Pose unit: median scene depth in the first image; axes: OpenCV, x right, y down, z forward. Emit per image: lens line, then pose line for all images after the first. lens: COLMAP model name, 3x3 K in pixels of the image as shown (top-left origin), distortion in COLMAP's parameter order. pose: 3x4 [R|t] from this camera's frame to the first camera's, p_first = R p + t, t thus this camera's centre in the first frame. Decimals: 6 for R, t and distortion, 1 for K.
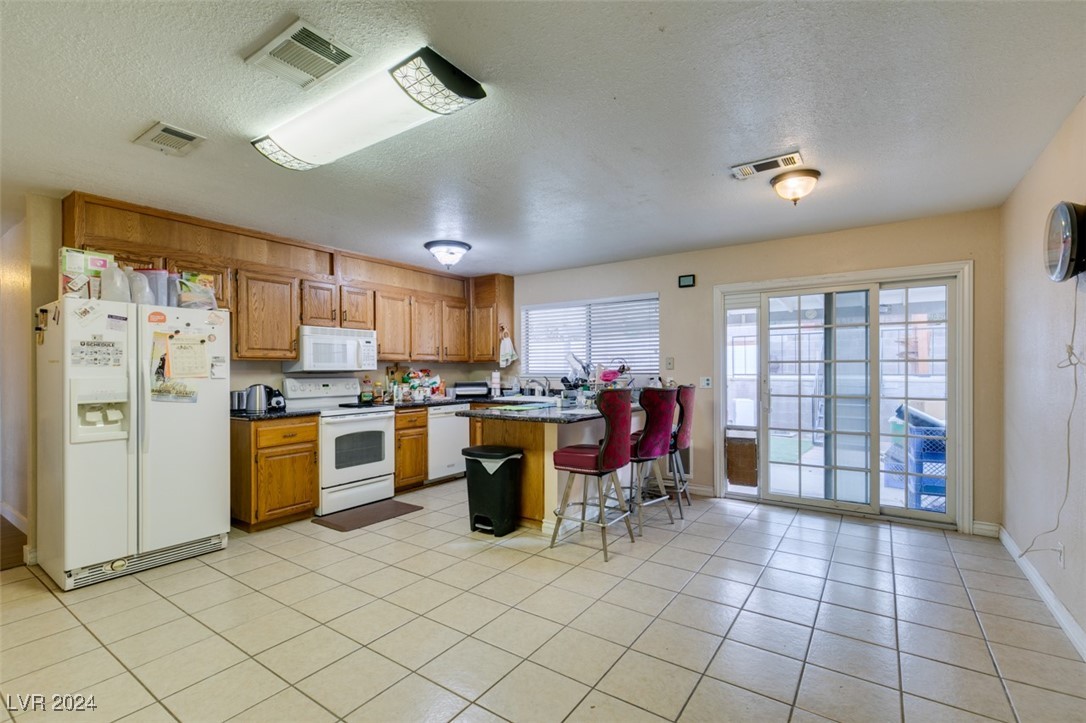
lens RADIAL K [[486.0, 0, 544.5], [0, 486.0, 371.9], [0, 0, 1]] dist [0.006772, -0.001914]
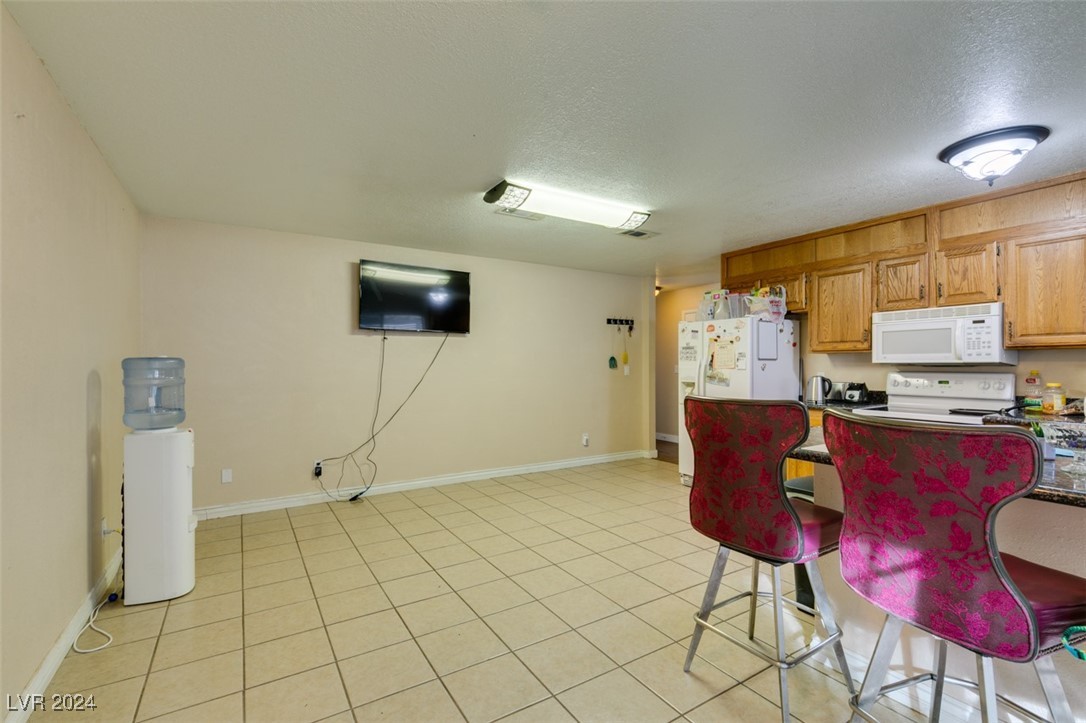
lens RADIAL K [[486.0, 0, 543.6], [0, 486.0, 362.6], [0, 0, 1]] dist [0.006772, -0.001914]
pose [[-0.393796, 0.003136, -0.919192, 0.551634], [0.001966, 0.999995, 0.002570, -0.006742], [0.919196, -0.000795, -0.393800, 0.766234]]
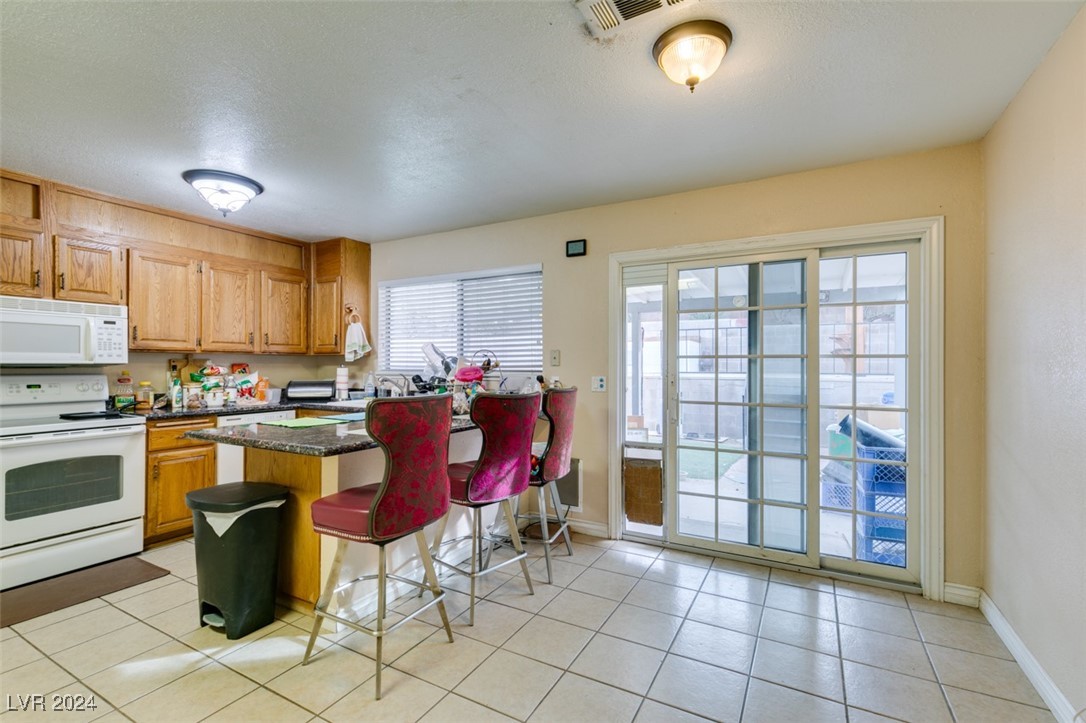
lens RADIAL K [[486.0, 0, 543.3], [0, 486.0, 363.1], [0, 0, 1]] dist [0.006772, -0.001914]
pose [[0.995049, 0.007916, 0.099065, 0.185800], [-0.007009, 0.999930, -0.009497, -0.002446], [-0.099133, 0.008756, 0.995036, 0.286956]]
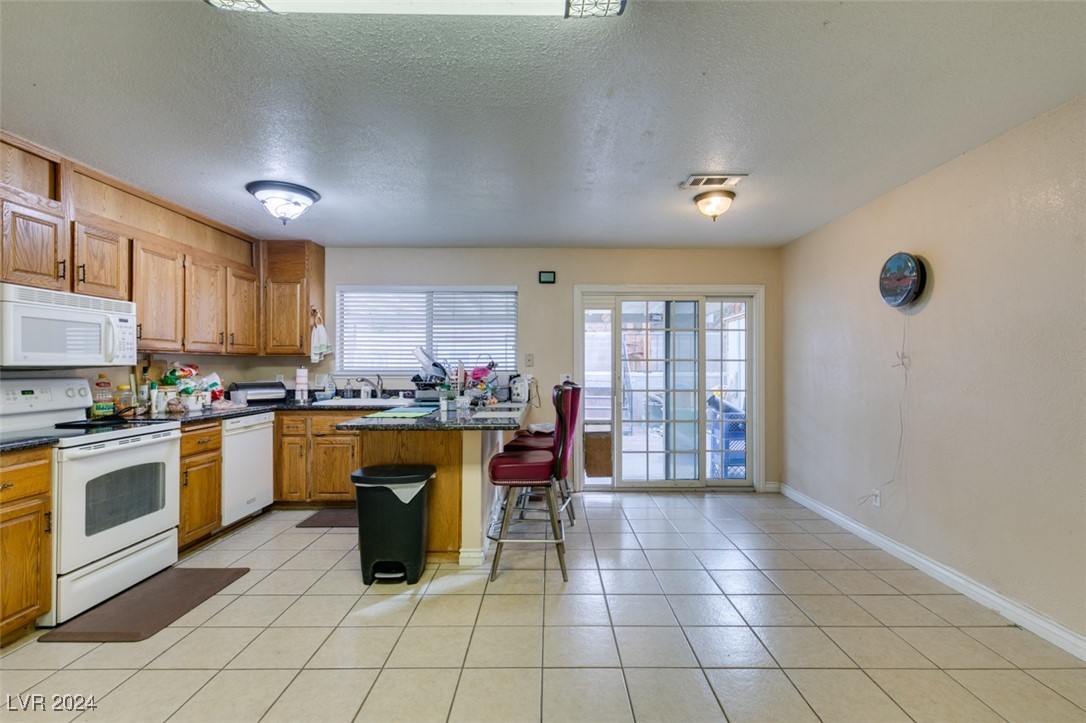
lens RADIAL K [[486.0, 0, 552.3], [0, 486.0, 362.5], [0, 0, 1]] dist [0.006772, -0.001914]
pose [[0.822057, 0.008774, 0.569338, -0.288753], [-0.002183, 0.999922, -0.012258, -0.001055], [-0.569401, 0.008833, 0.822012, 0.195958]]
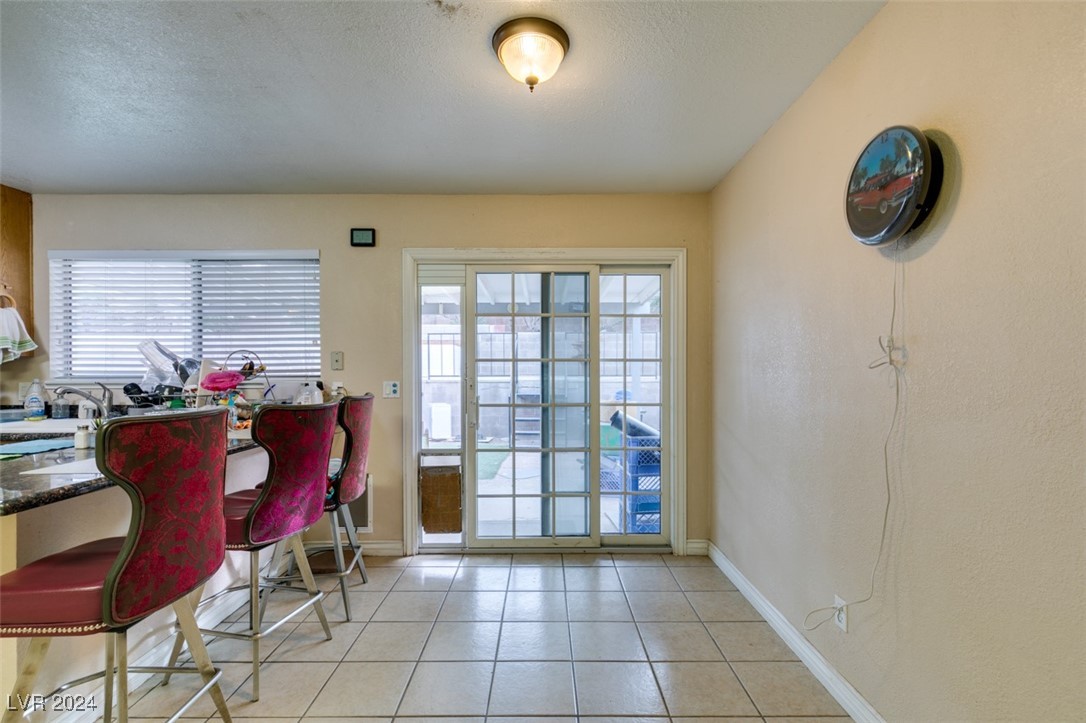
lens RADIAL K [[486.0, 0, 542.5], [0, 486.0, 372.0], [0, 0, 1]] dist [0.006772, -0.001914]
pose [[0.823825, -0.000111, 0.566844, 0.128658], [0.000754, 0.999999, -0.000900, -0.001769], [-0.566844, 0.001168, 0.823824, 0.341511]]
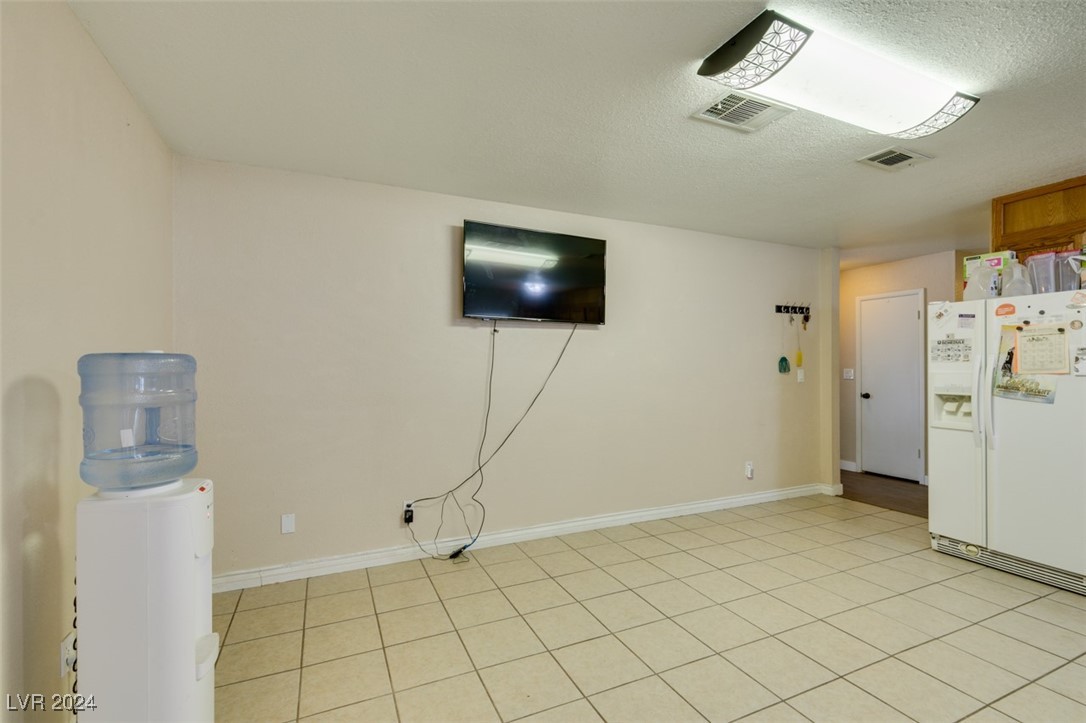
lens RADIAL K [[486.0, 0, 543.9], [0, 486.0, 365.4], [0, 0, 1]] dist [0.006772, -0.001914]
pose [[-0.511528, 0.002198, -0.859264, 0.332079], [0.002003, 0.999997, 0.001366, -0.004376], [0.859264, -0.001023, -0.511531, 0.488818]]
